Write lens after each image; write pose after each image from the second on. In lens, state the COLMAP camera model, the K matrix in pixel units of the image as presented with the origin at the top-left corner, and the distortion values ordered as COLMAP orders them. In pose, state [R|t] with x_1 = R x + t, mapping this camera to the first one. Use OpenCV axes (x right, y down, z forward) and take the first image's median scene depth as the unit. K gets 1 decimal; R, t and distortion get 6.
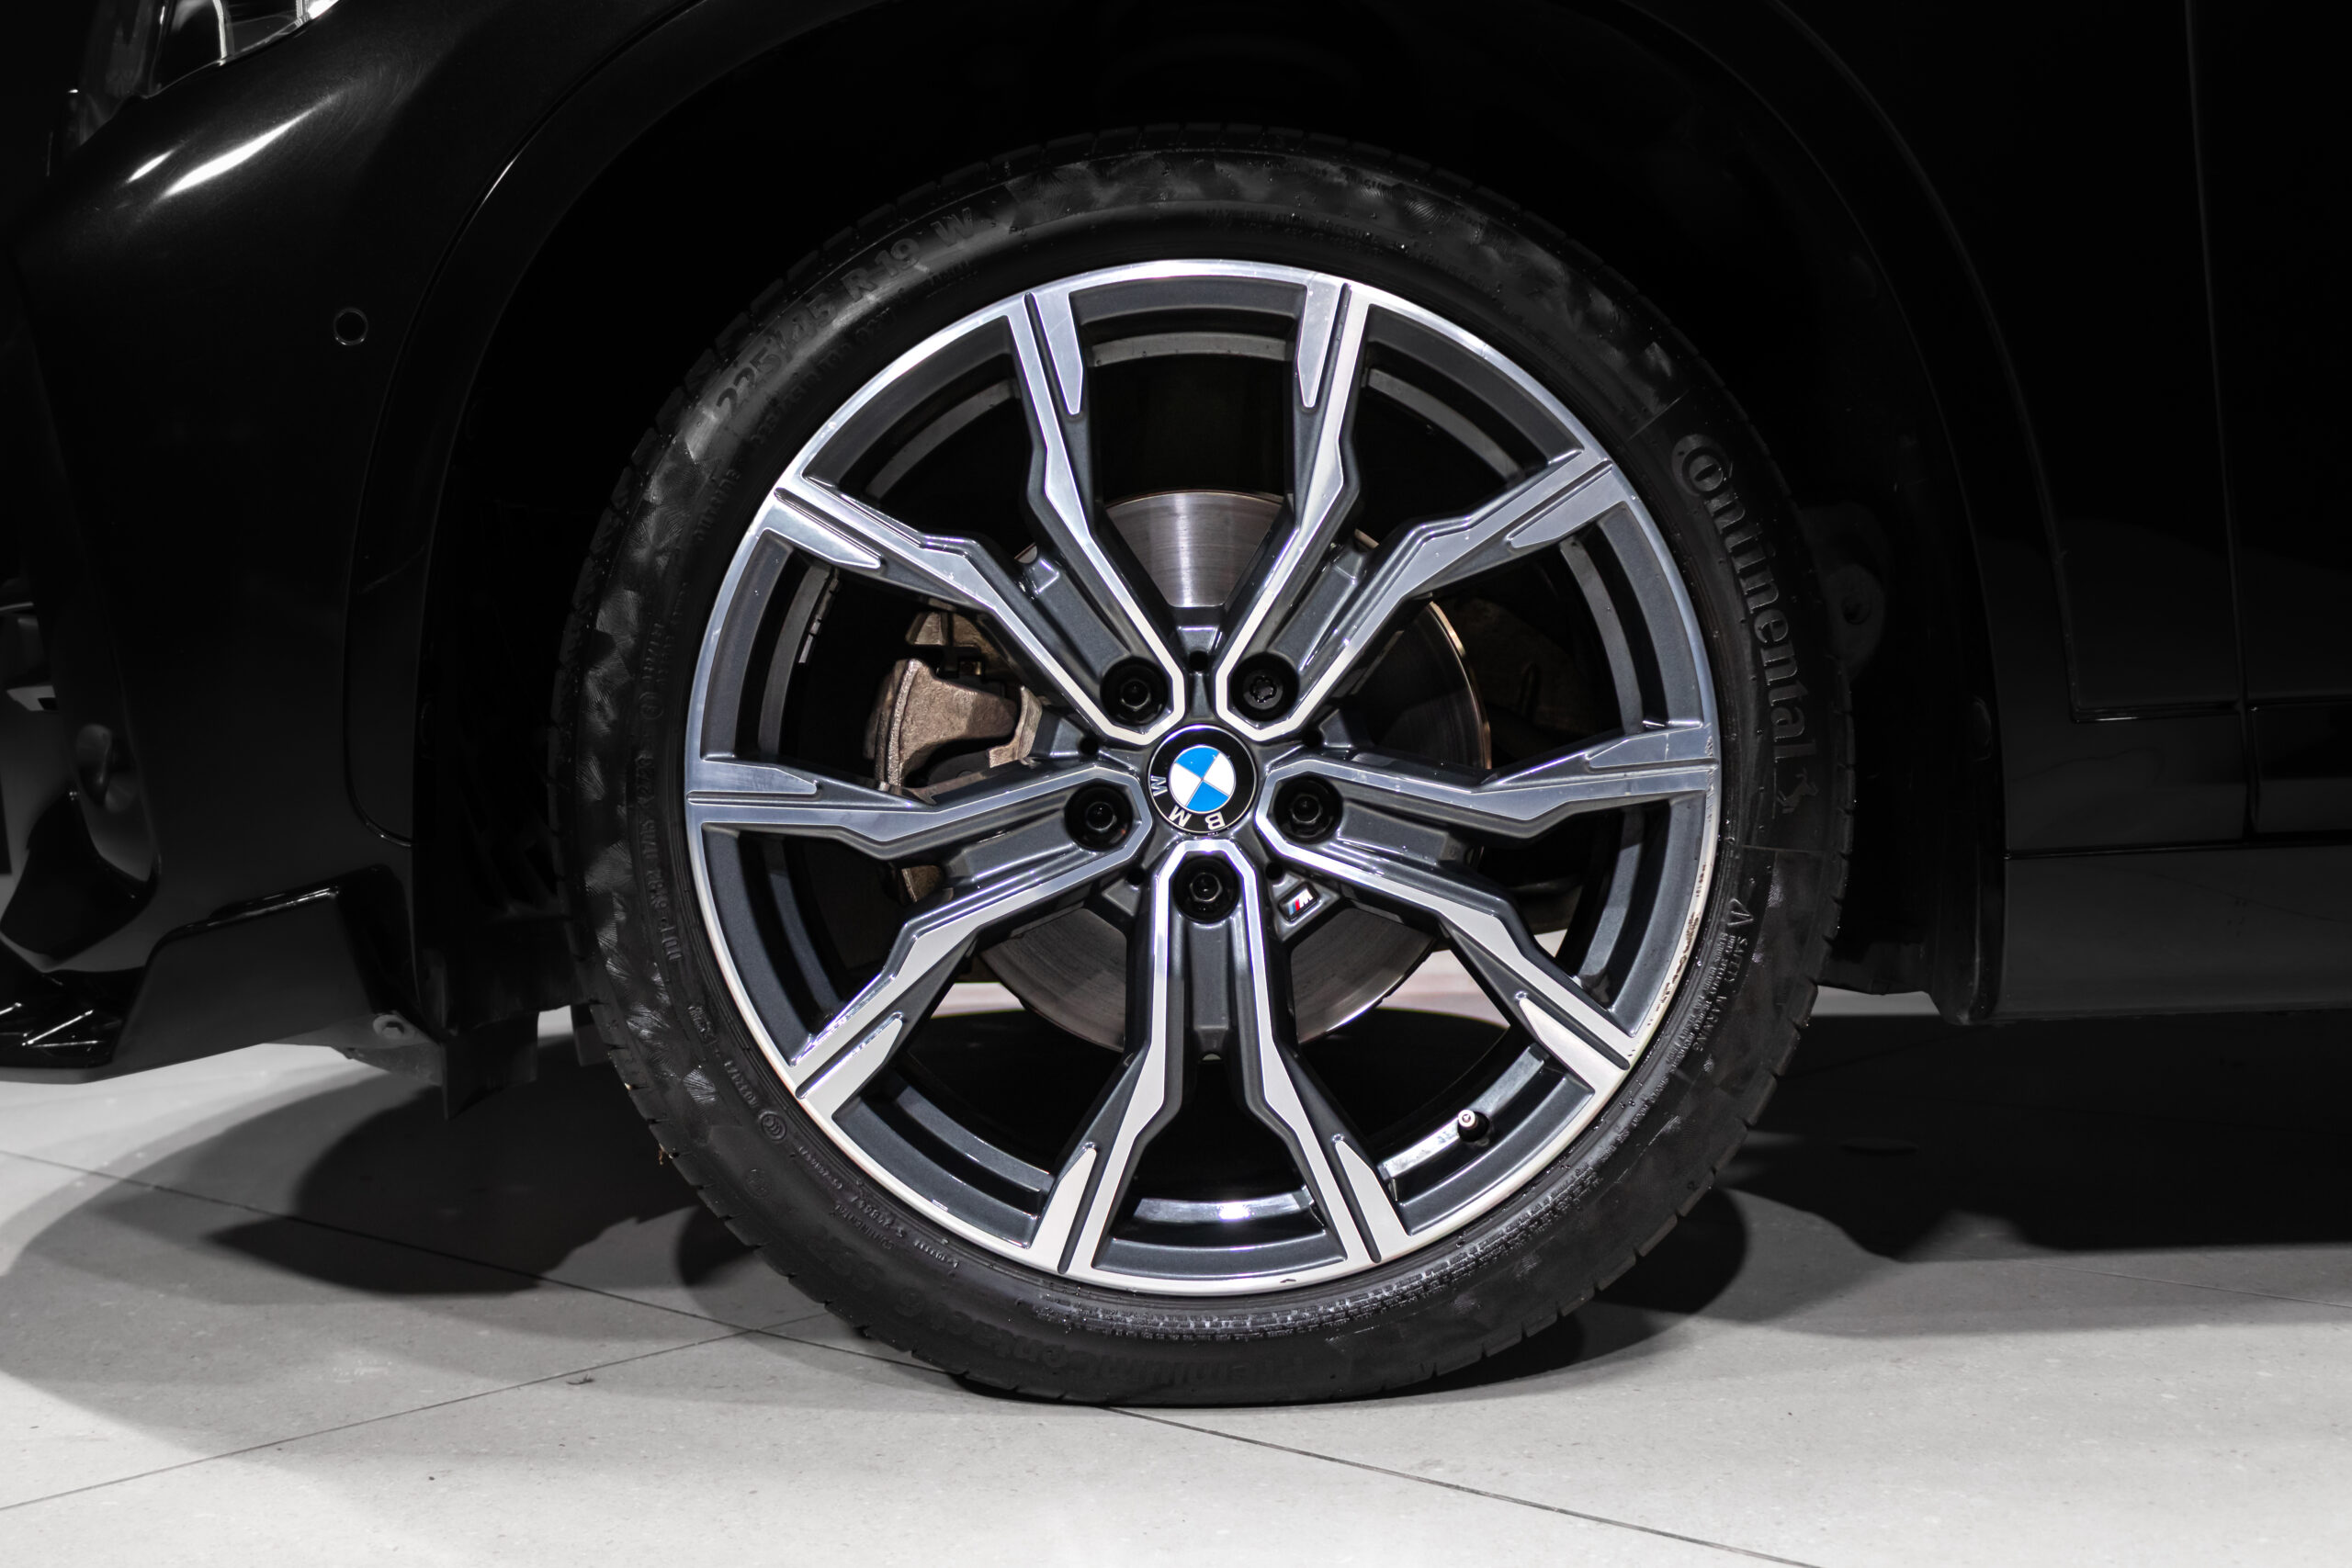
lens RADIAL K [[2539.6, 0, 1174.9], [0, 2539.6, 798.4], [0, 0, 1]] dist [-0.026868, 0.028770]
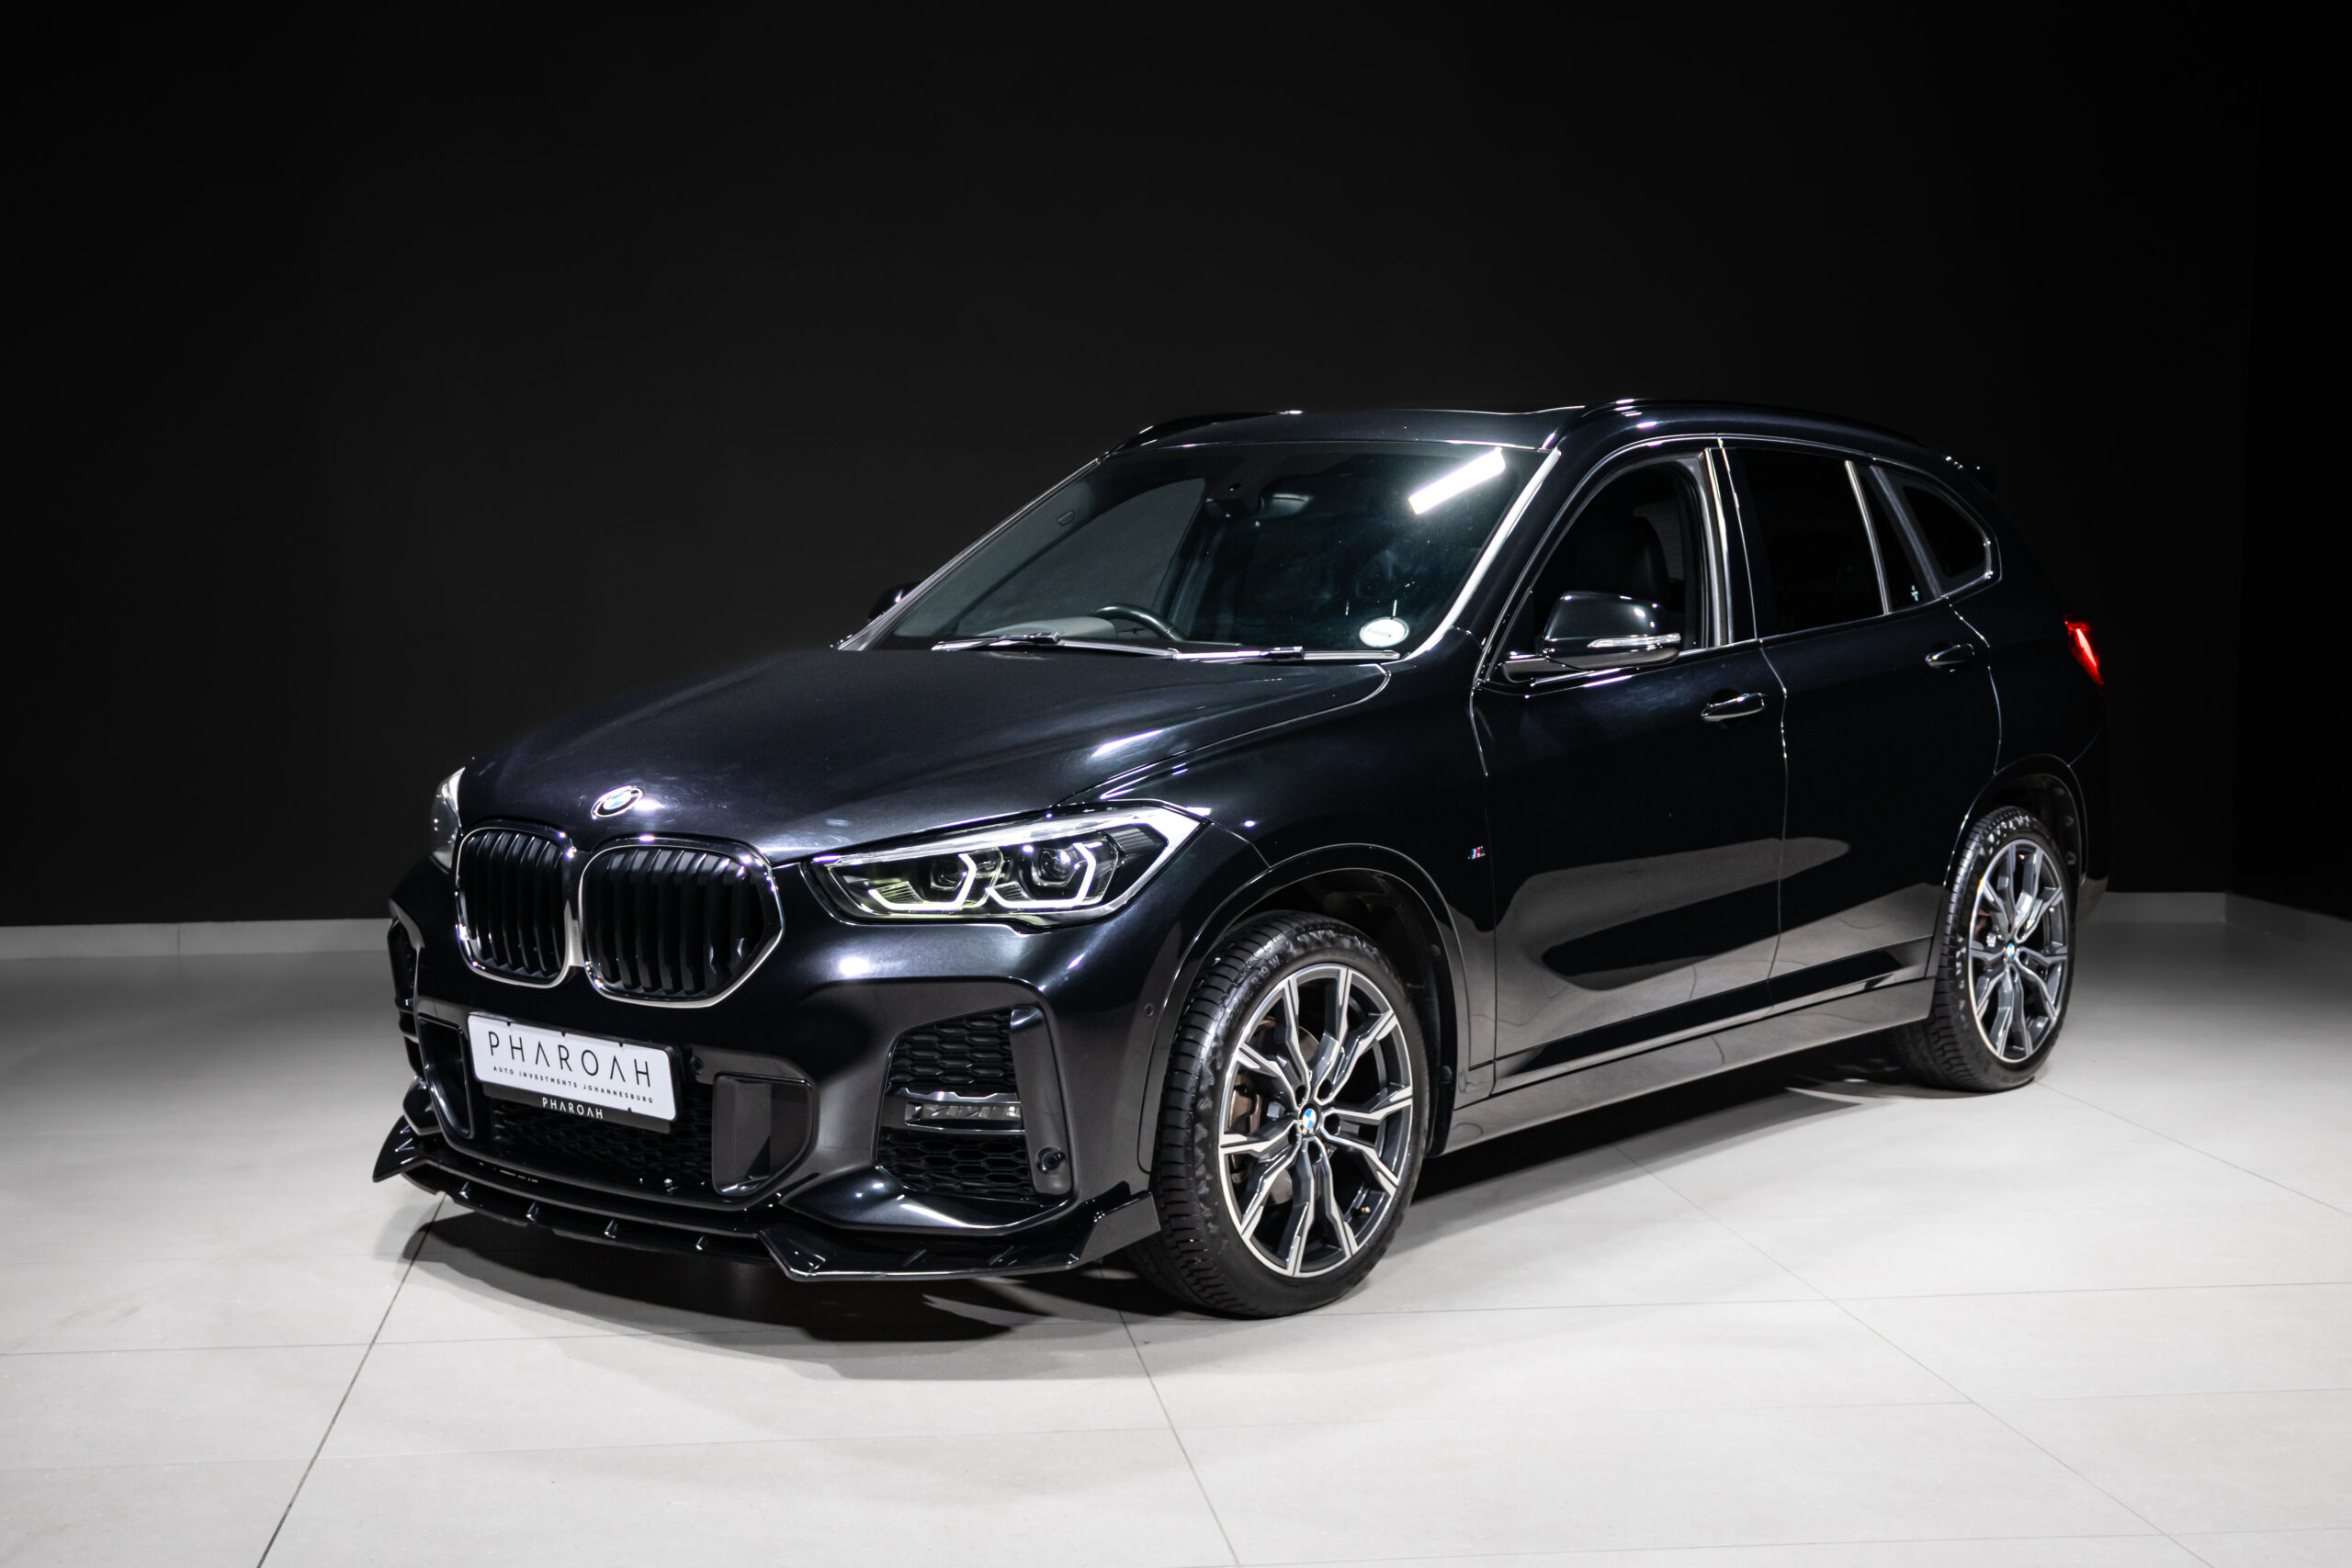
lens RADIAL K [[2837.9, 0, 1120.4], [0, 2837.9, 783.4], [0, 0, 1]] dist [-0.005497, 0.004833]
pose [[0.670230, -0.042295, 0.740947, -2.857391], [0.012431, 0.998874, 0.045774, -0.612756], [-0.742049, -0.021469, 0.670001, -1.263062]]
